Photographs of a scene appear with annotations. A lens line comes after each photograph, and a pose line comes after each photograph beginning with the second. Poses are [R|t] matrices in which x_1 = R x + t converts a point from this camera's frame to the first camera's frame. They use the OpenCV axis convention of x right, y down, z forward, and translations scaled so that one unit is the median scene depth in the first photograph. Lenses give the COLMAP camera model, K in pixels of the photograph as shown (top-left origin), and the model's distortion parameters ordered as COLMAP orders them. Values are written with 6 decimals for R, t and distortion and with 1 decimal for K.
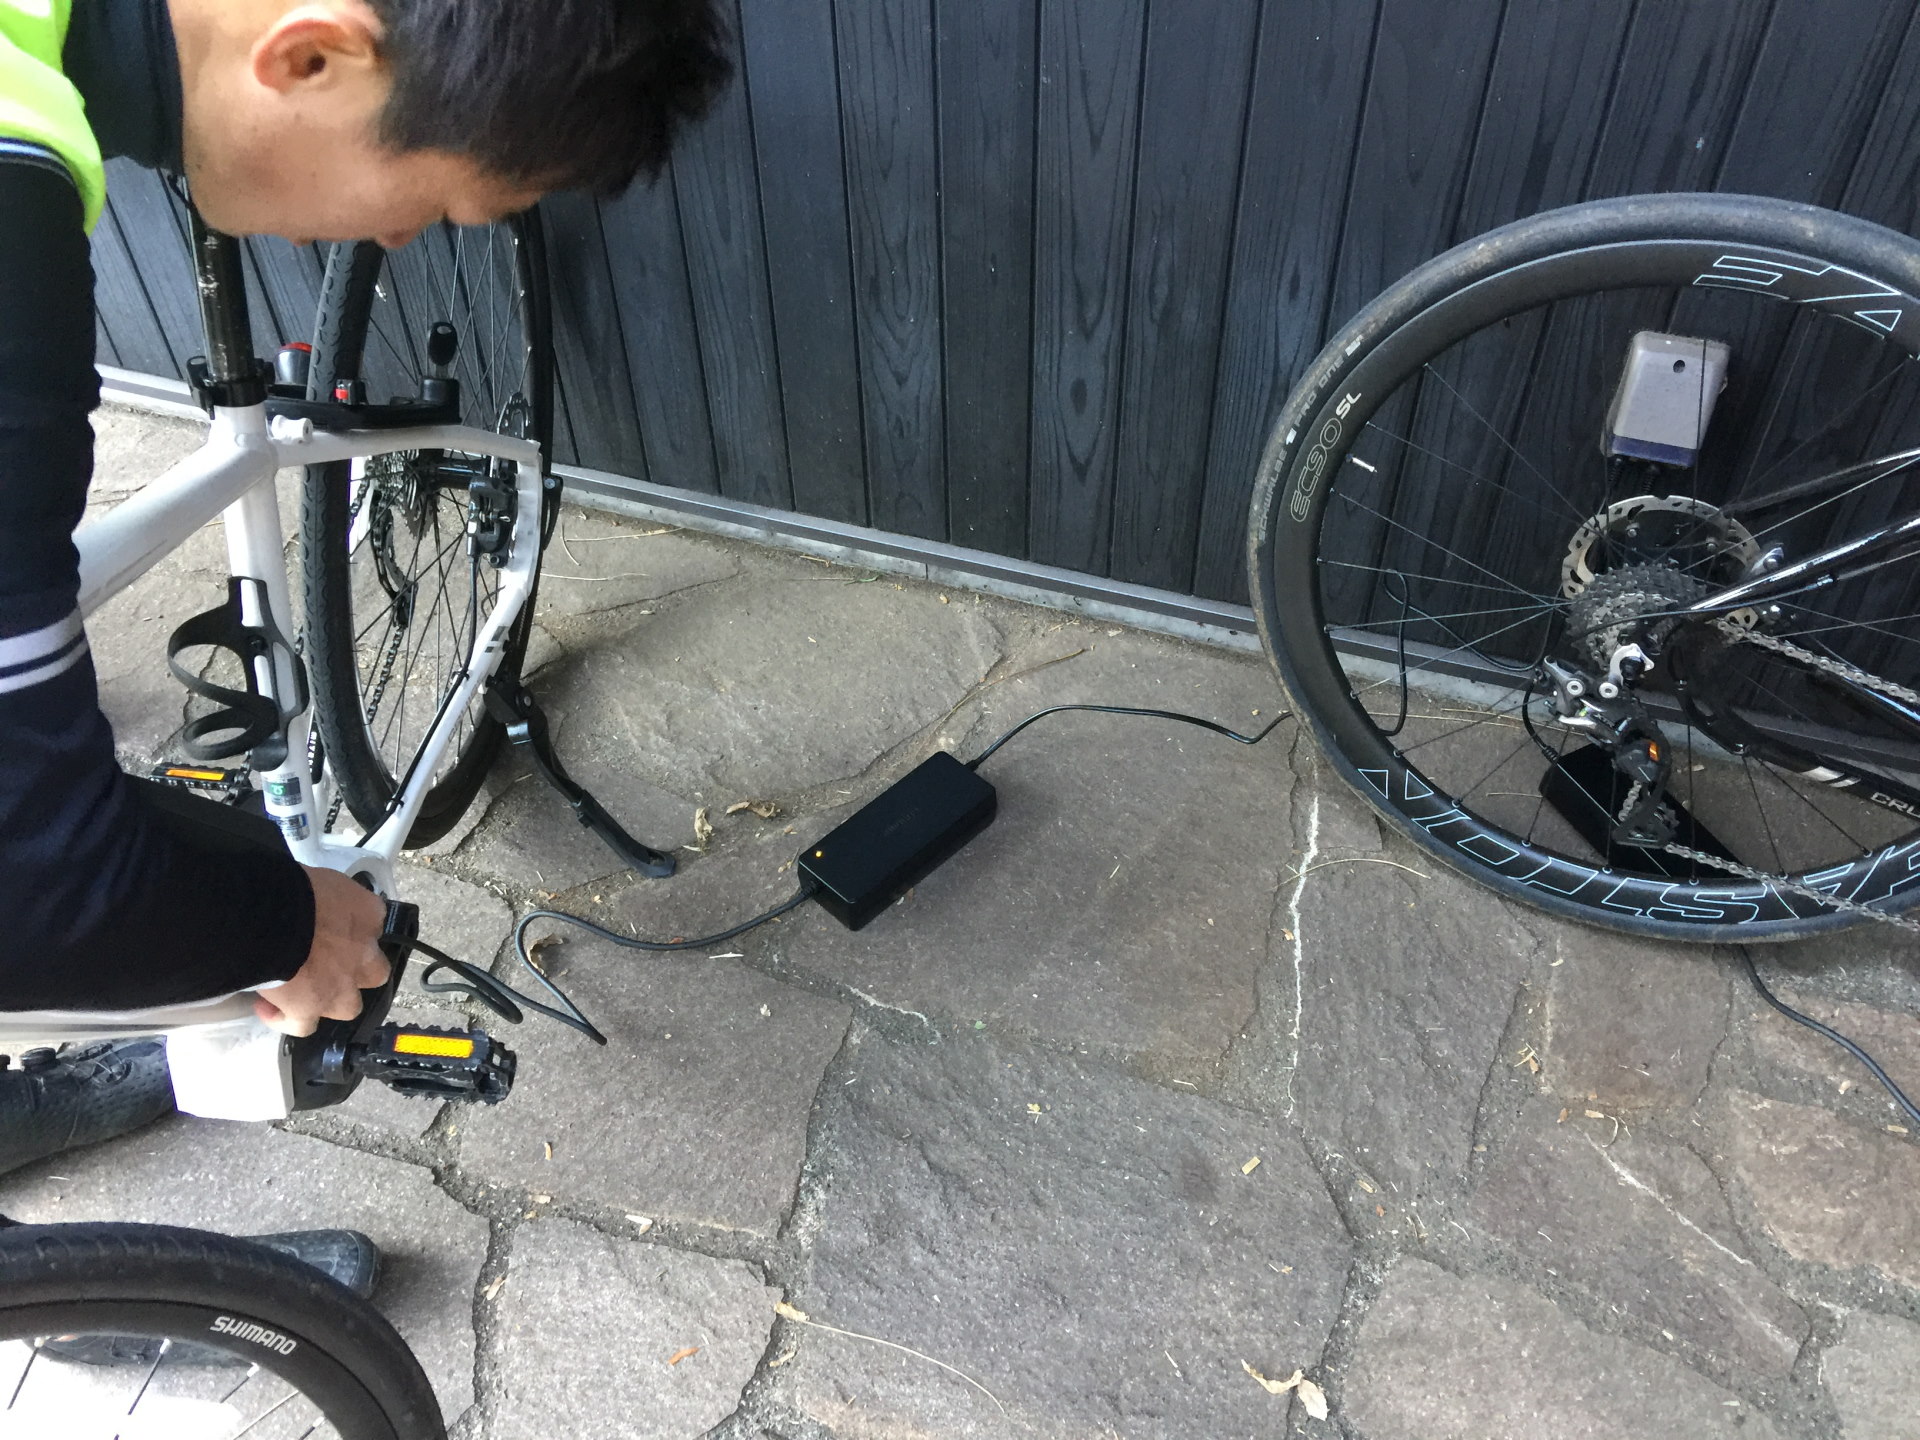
lens RADIAL K [[1609.0, 0, 960.0], [0, 1609.0, 720.0], [0, 0, 1]] dist [0.012410, 0.002261]
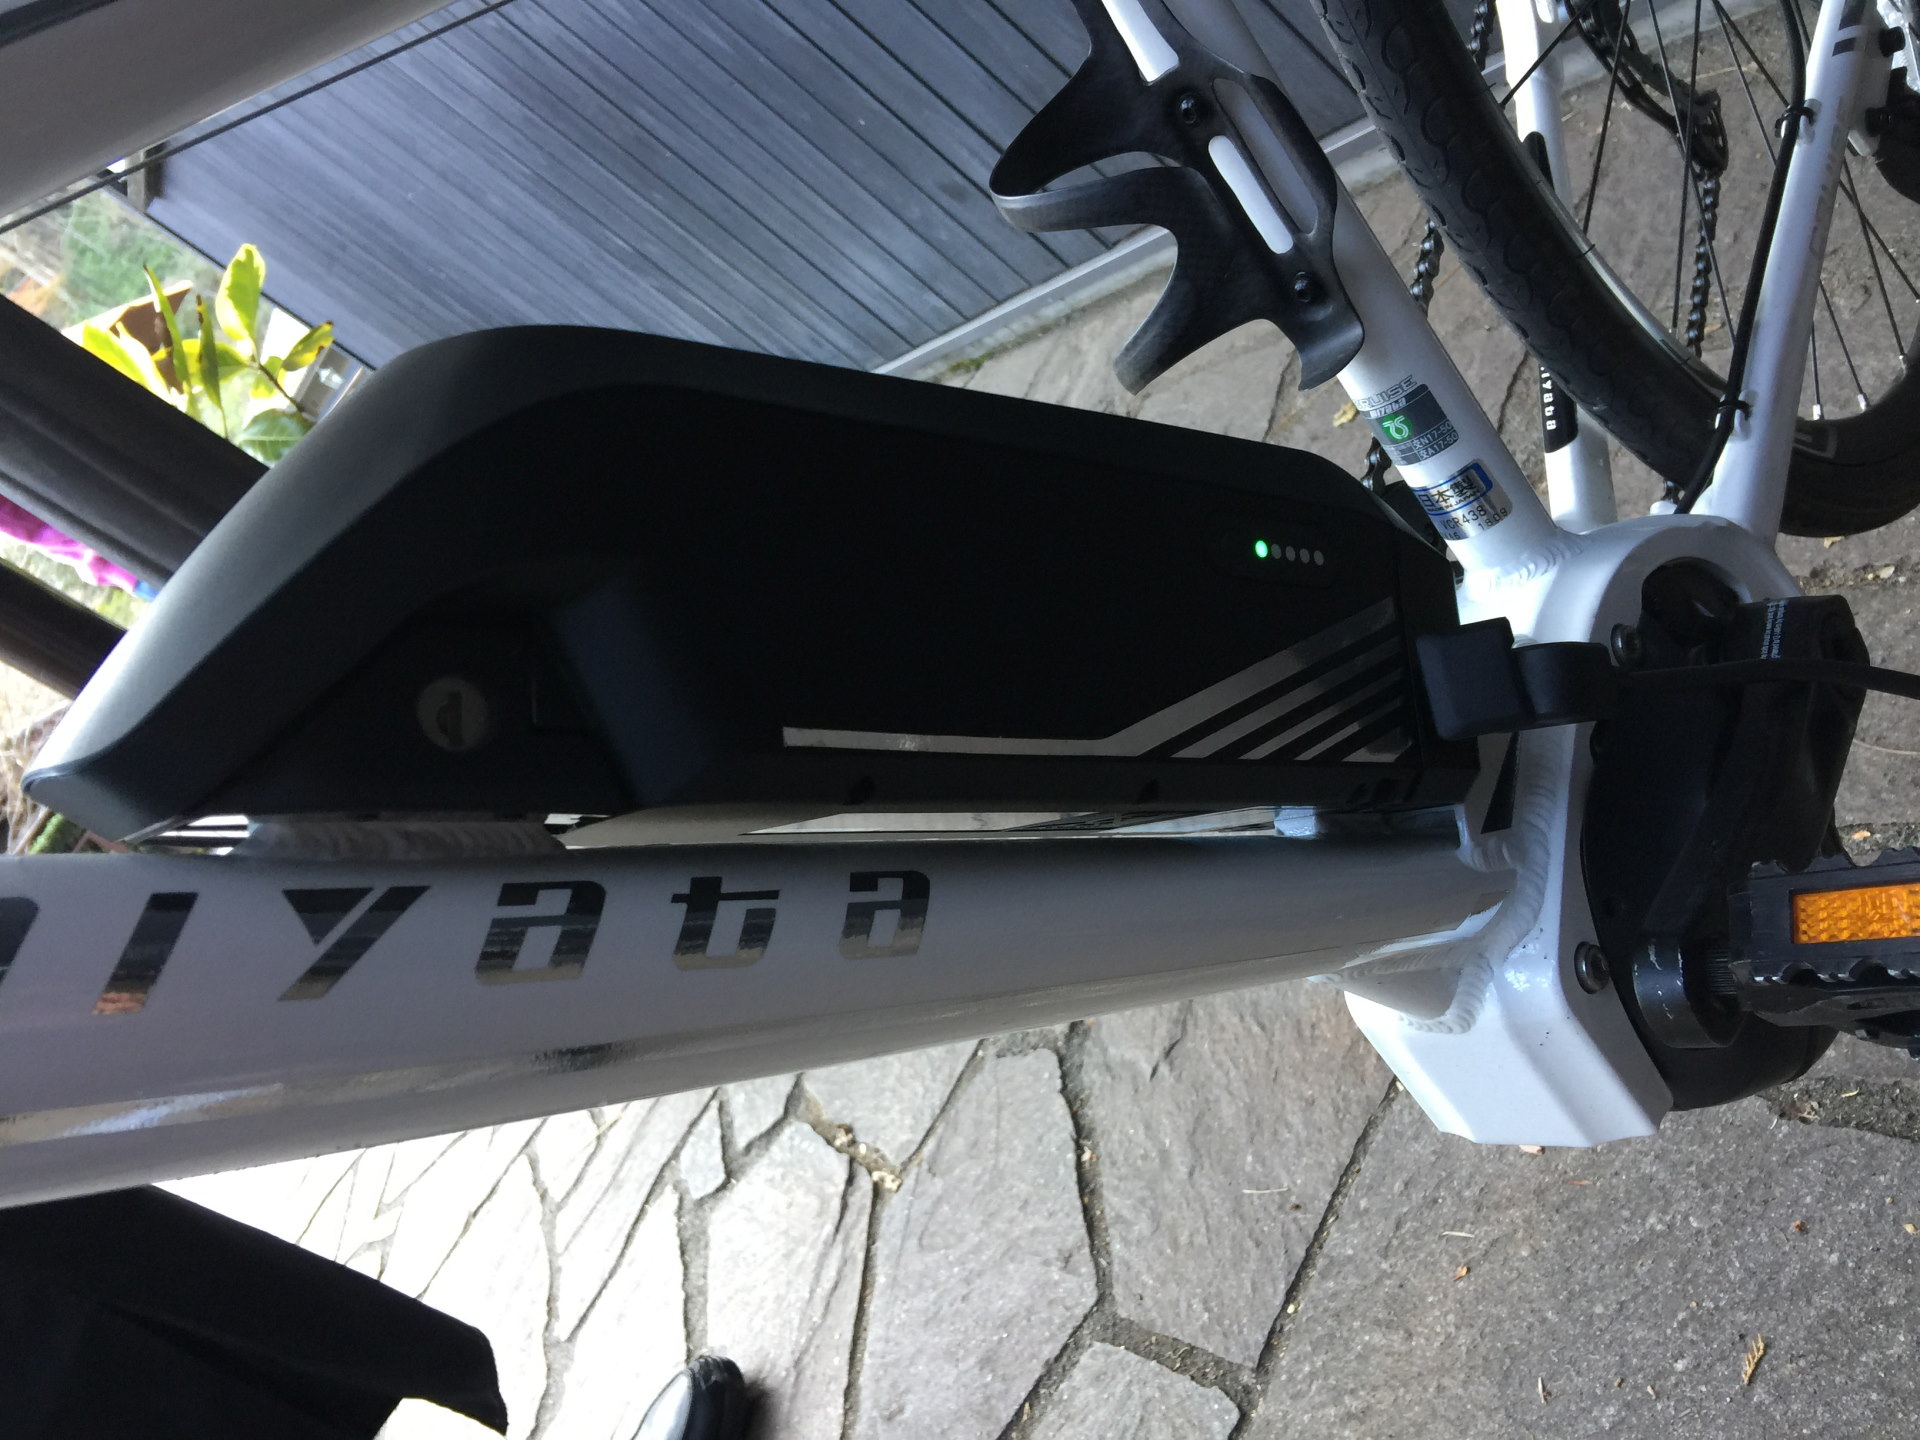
lens RADIAL K [[1609.0, 0, 960.0], [0, 1609.0, 720.0], [0, 0, 1]] dist [0.012410, 0.002261]
pose [[0.569030, -0.283718, -0.771822, -0.139537], [0.312831, 0.942711, -0.115900, 0.111241], [0.760488, -0.175499, 0.625187, 0.506794]]
